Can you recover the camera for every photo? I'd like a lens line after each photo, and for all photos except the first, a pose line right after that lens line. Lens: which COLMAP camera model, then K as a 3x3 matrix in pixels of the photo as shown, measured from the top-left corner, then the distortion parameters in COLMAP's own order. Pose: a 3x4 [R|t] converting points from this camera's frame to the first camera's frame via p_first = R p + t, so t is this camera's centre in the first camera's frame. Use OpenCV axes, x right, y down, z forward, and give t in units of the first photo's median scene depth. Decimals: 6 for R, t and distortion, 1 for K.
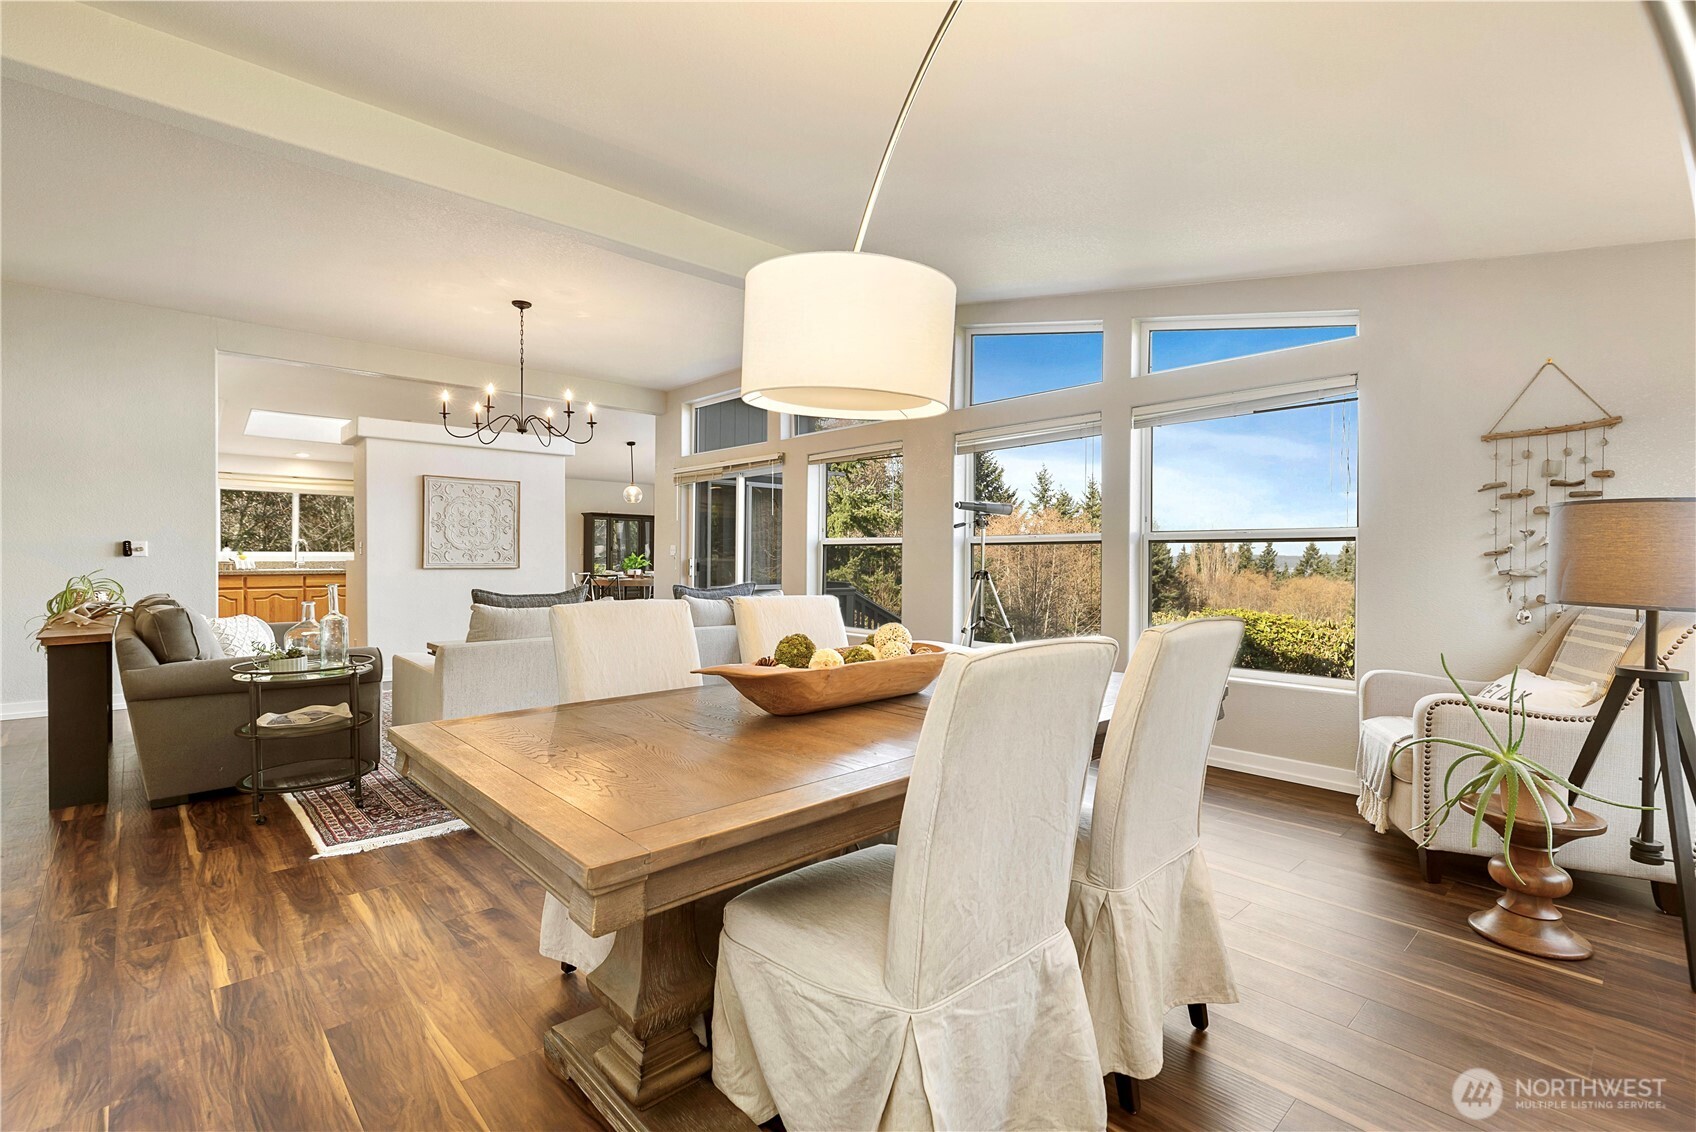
lens RADIAL K [[777.5, 0, 841.3], [0, 777.5, 557.4], [0, 0, 1]] dist [0.009269, -0.000033]
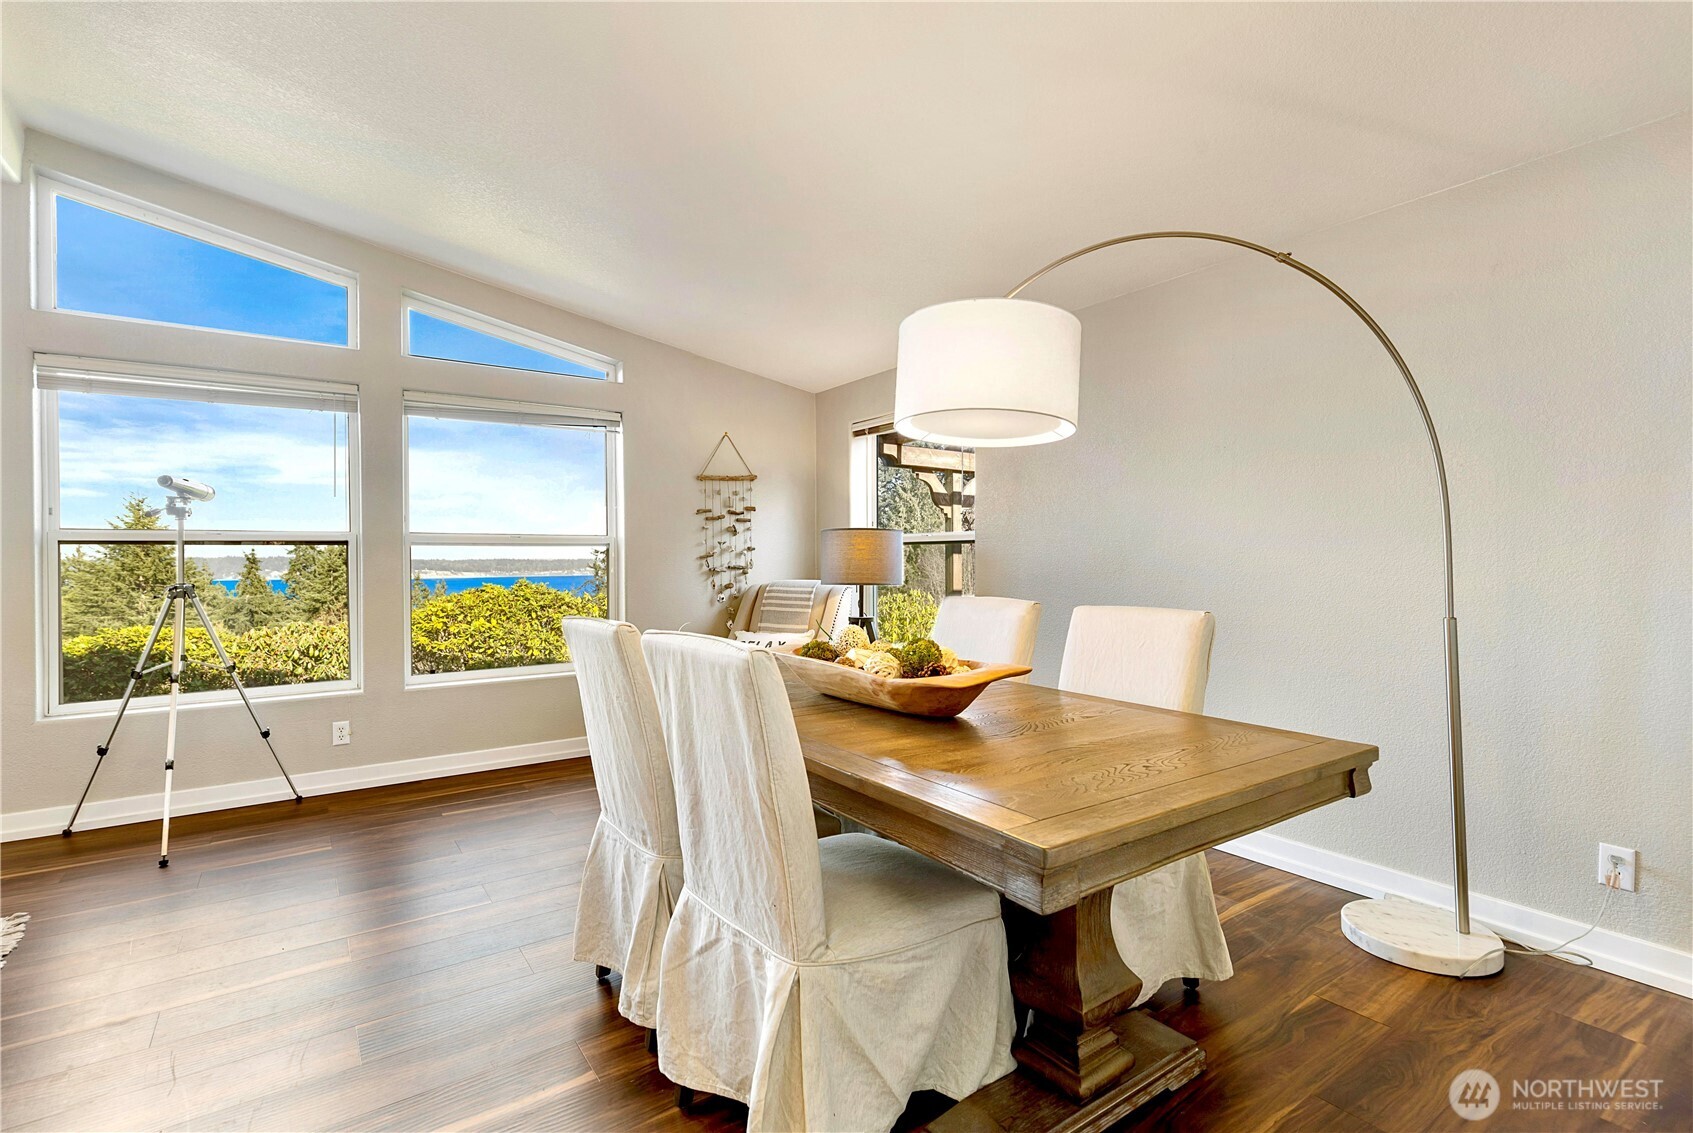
lens RADIAL K [[780.1, 0, 848.3], [0, 780.1, 572.3], [0, 0, 1]] dist [0.009572, 0.000035]
pose [[0.125307, -0.023918, 0.991830, -0.621587], [0.009901, 0.999690, 0.022856, -0.006418], [-0.992069, 0.006957, 0.125505, 0.561236]]
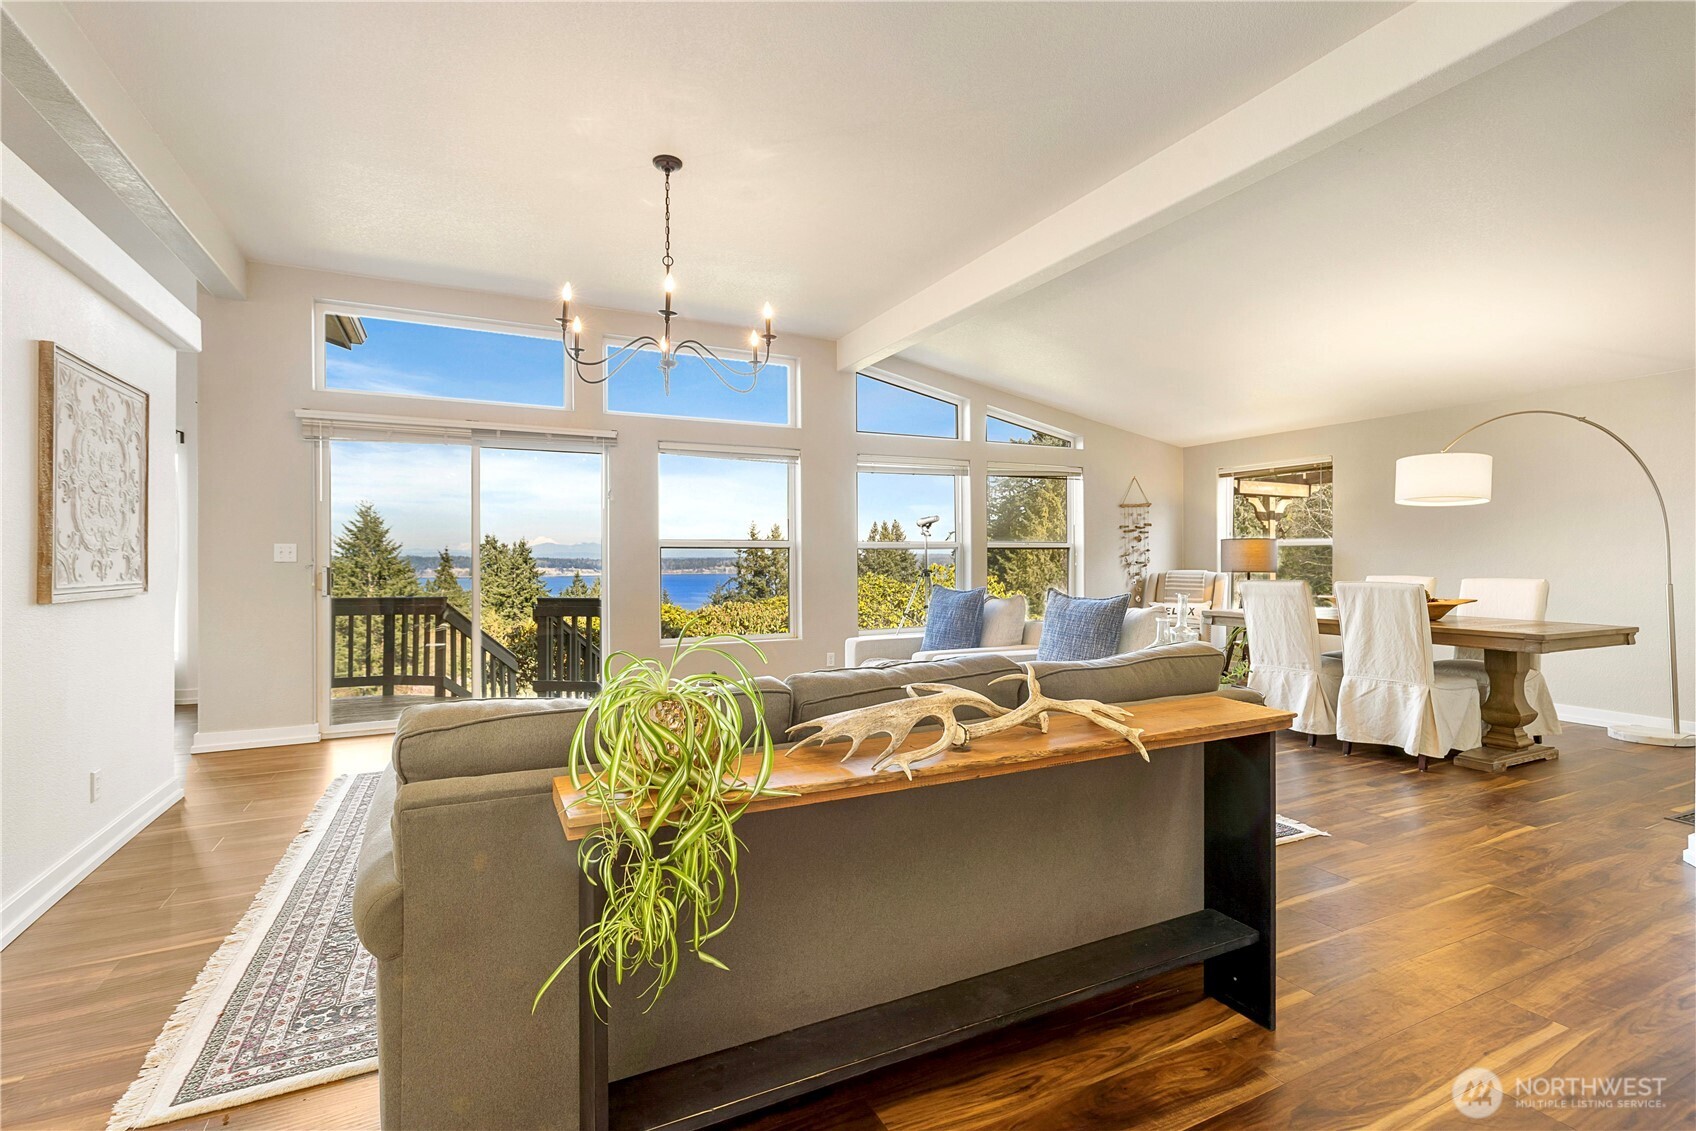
lens RADIAL K [[775.5, 0, 850.4], [0, 775.5, 569.2], [0, 0, 1]] dist [0.006495, 0.000343]
pose [[0.273073, -0.020934, 0.961765, -1.684331], [0.010597, 0.999768, 0.018752, -0.016503], [-0.961935, 0.005071, 0.273232, 1.190589]]
